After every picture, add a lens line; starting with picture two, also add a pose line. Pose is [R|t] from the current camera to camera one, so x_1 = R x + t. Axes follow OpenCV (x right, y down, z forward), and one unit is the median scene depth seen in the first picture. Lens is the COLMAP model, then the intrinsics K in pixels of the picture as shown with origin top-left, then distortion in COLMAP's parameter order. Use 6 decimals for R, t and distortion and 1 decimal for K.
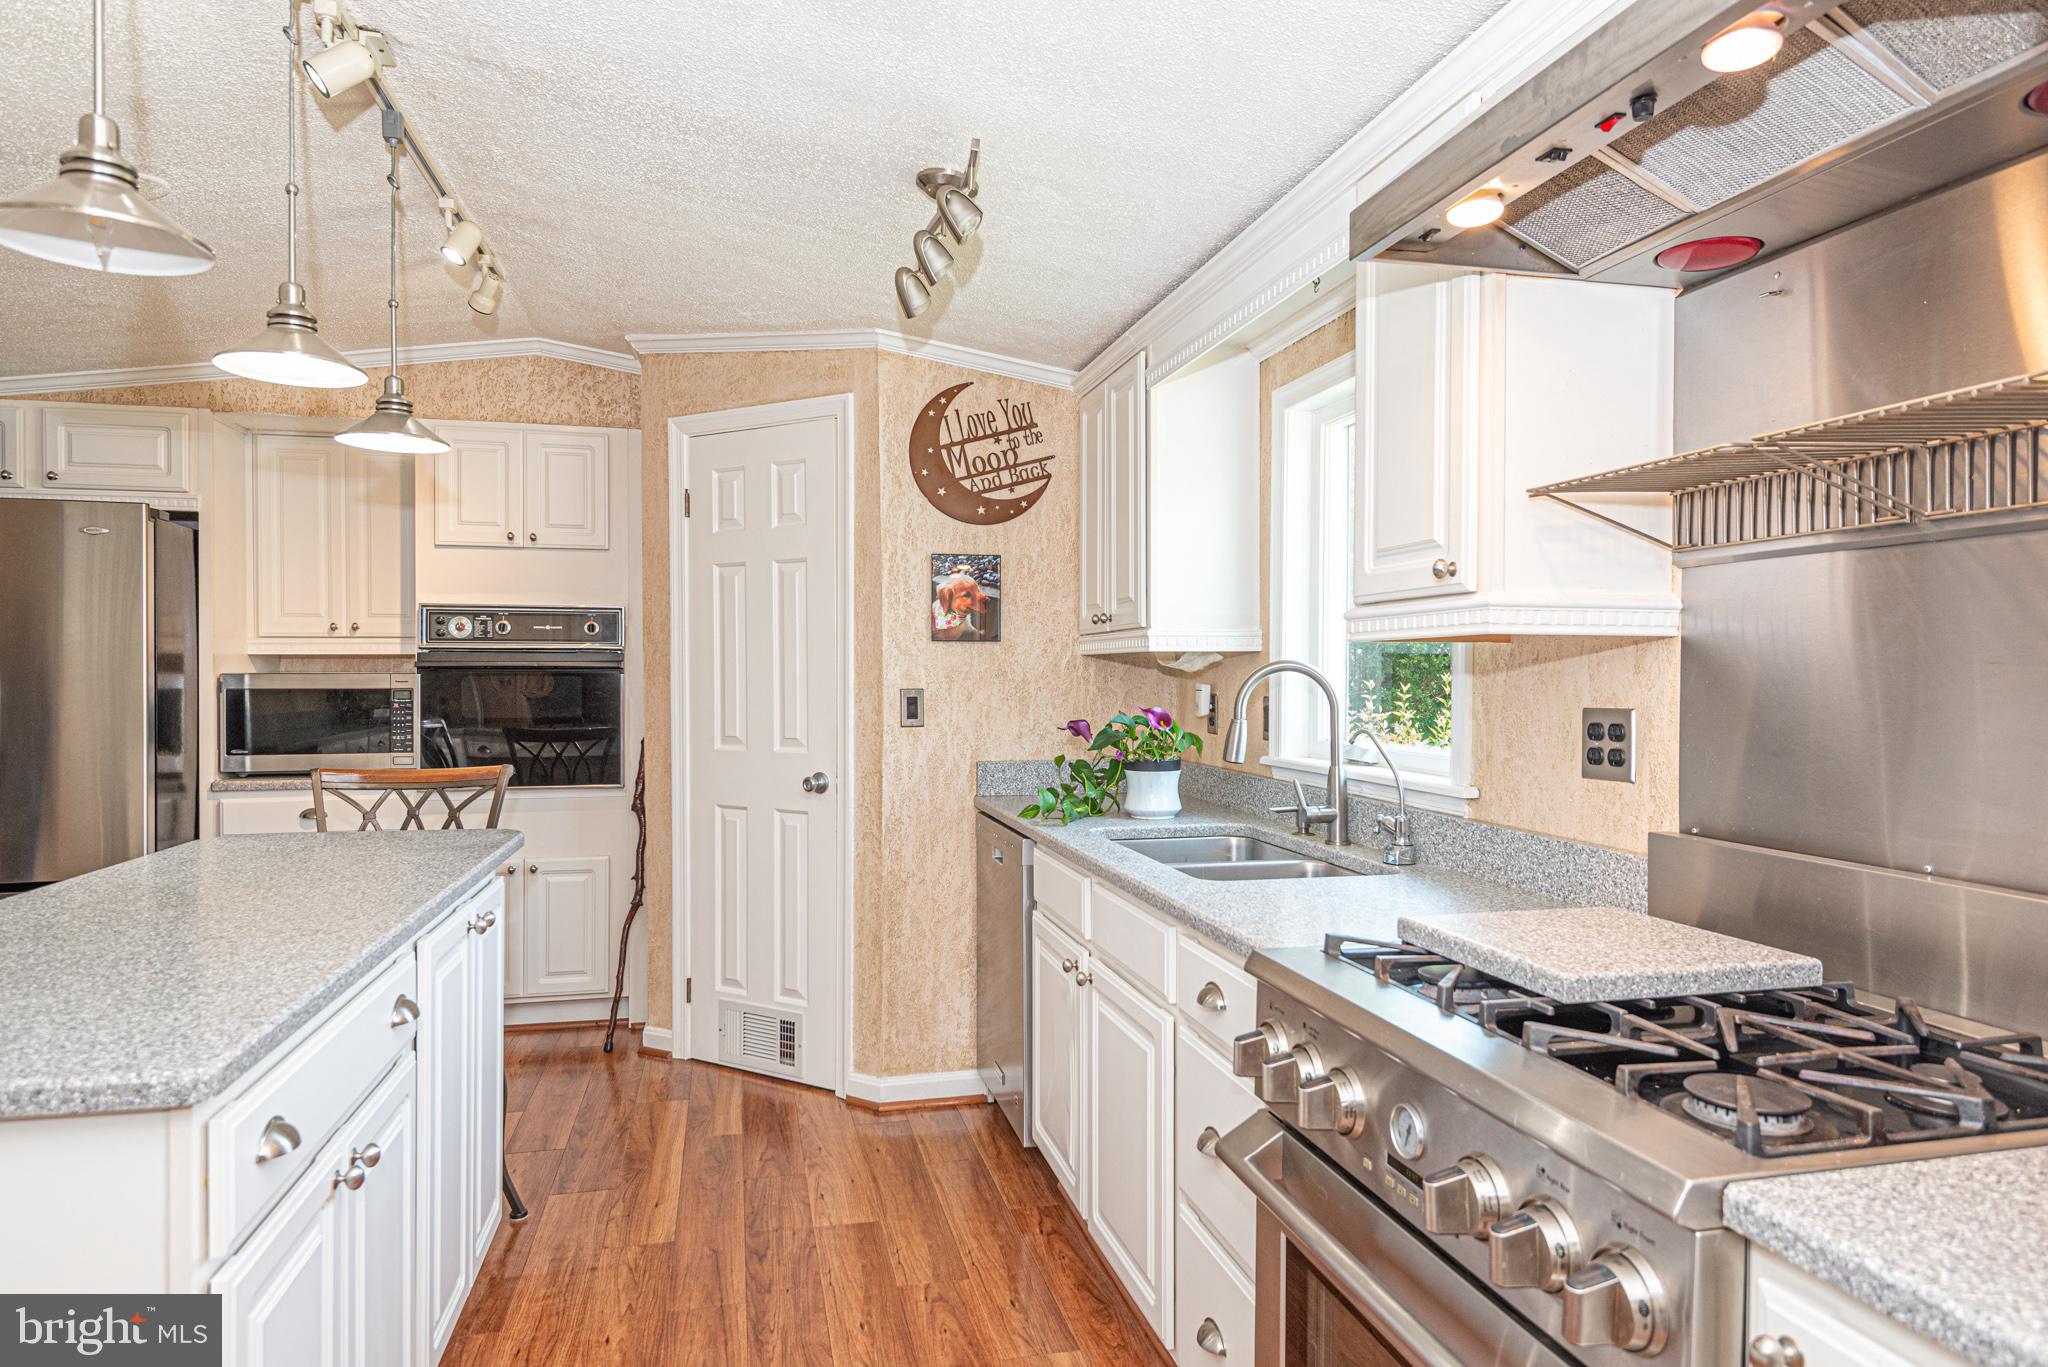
lens RADIAL K [[1224.2, 0, 1024.0], [0, 1224.2, 683.5], [0, 0, 1]] dist [0.021821, -0.024595]
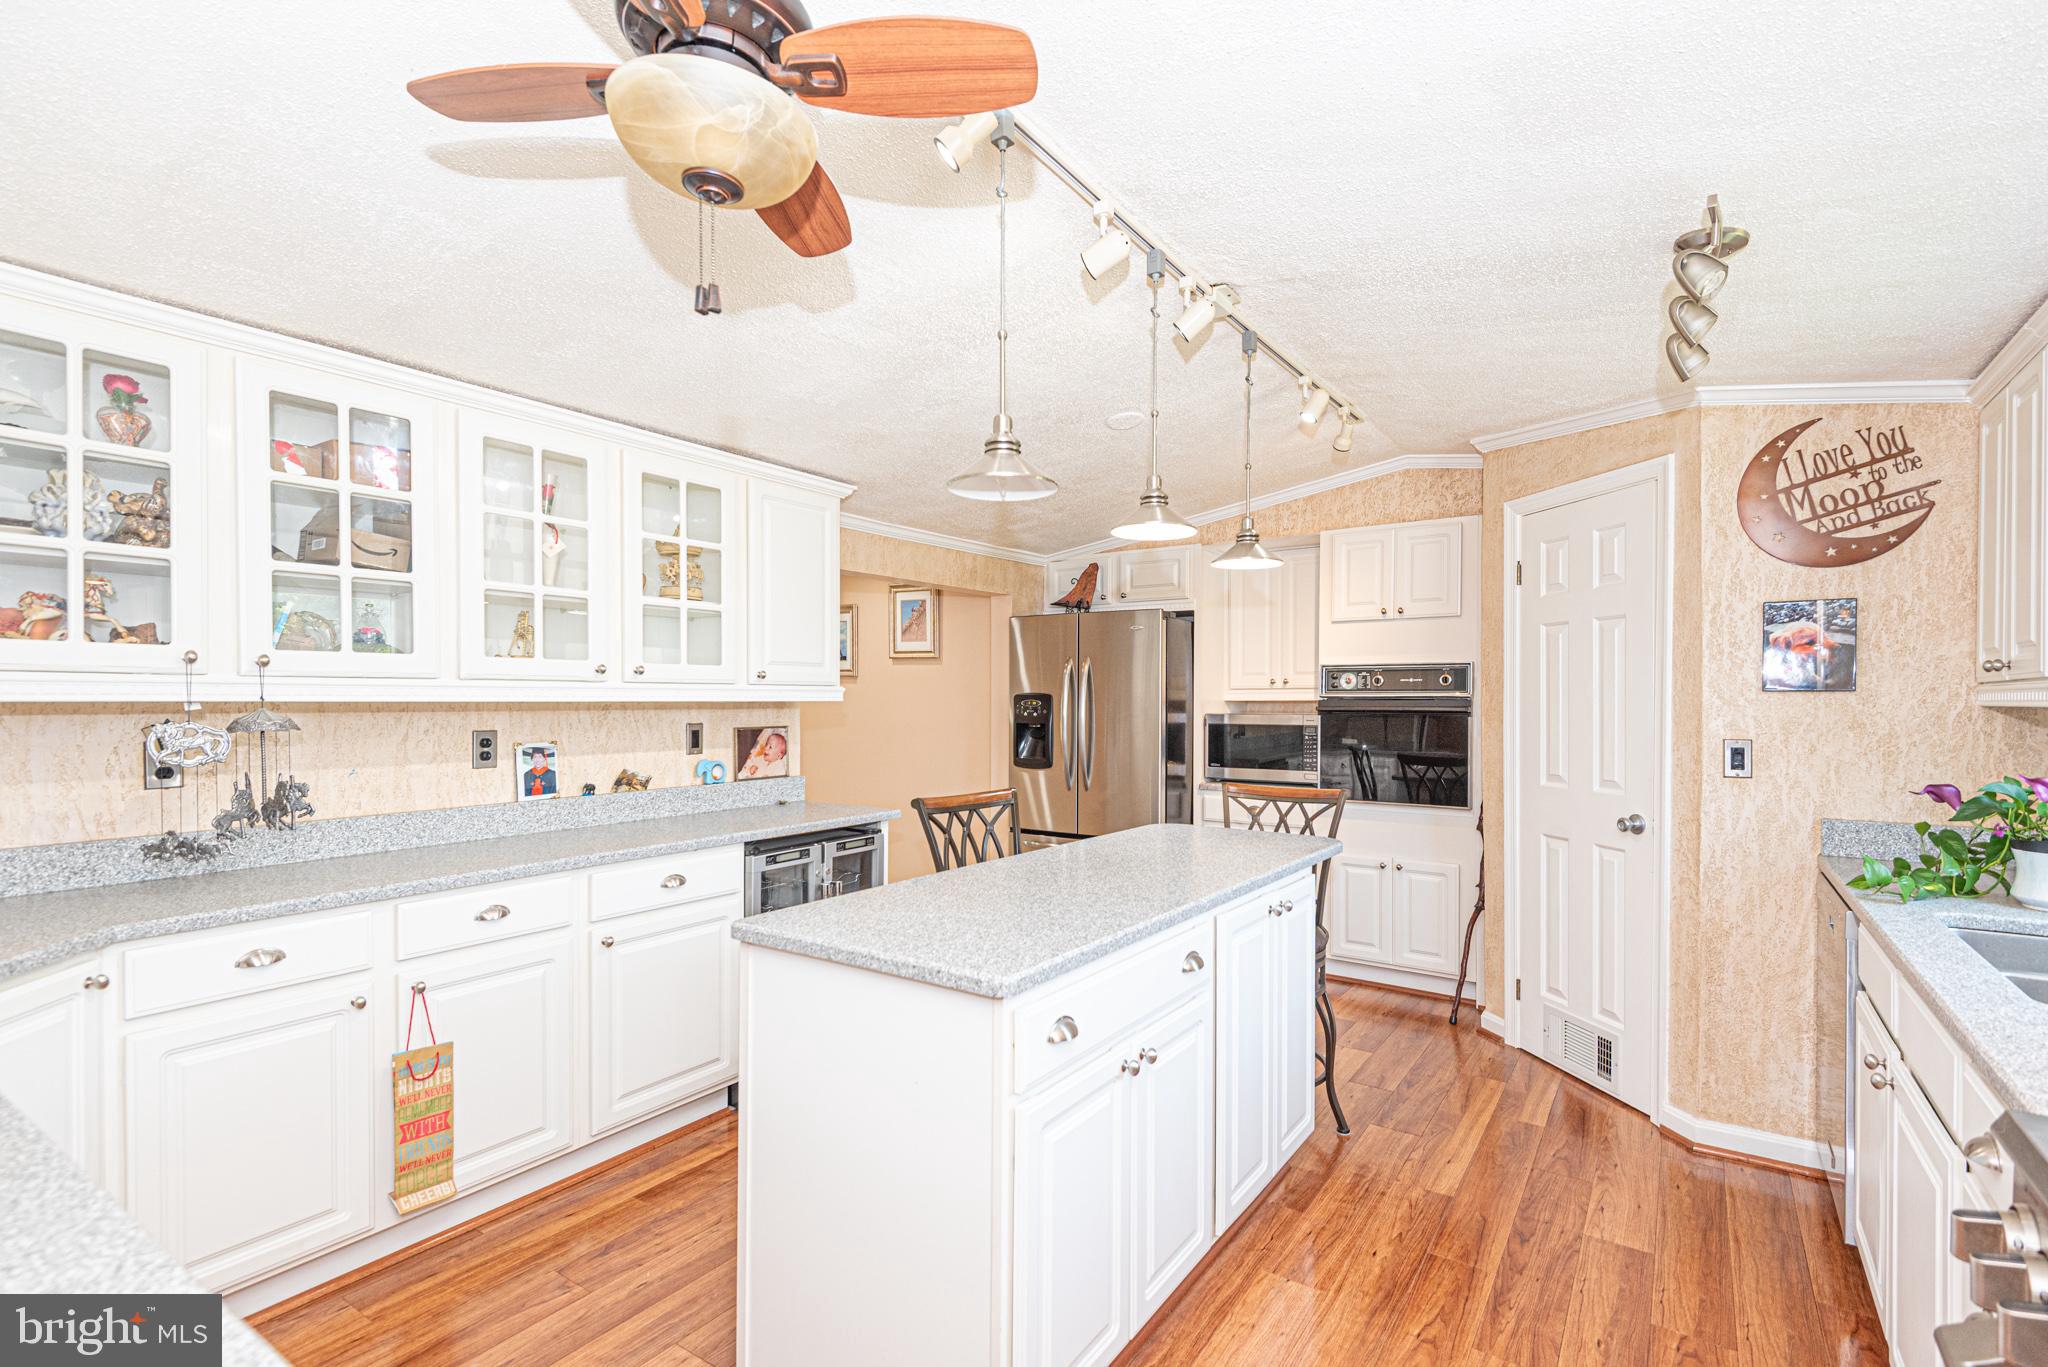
lens RADIAL K [[941.2, 0, 1018.8], [0, 941.2, 709.1], [0, 0, 1]] dist [0.016256, -0.016062]
pose [[0.658040, 0.005961, -0.752959, 0.100995], [-0.006025, 0.999978, 0.002651, -0.018702], [0.752959, 0.002792, 0.658062, 0.053029]]
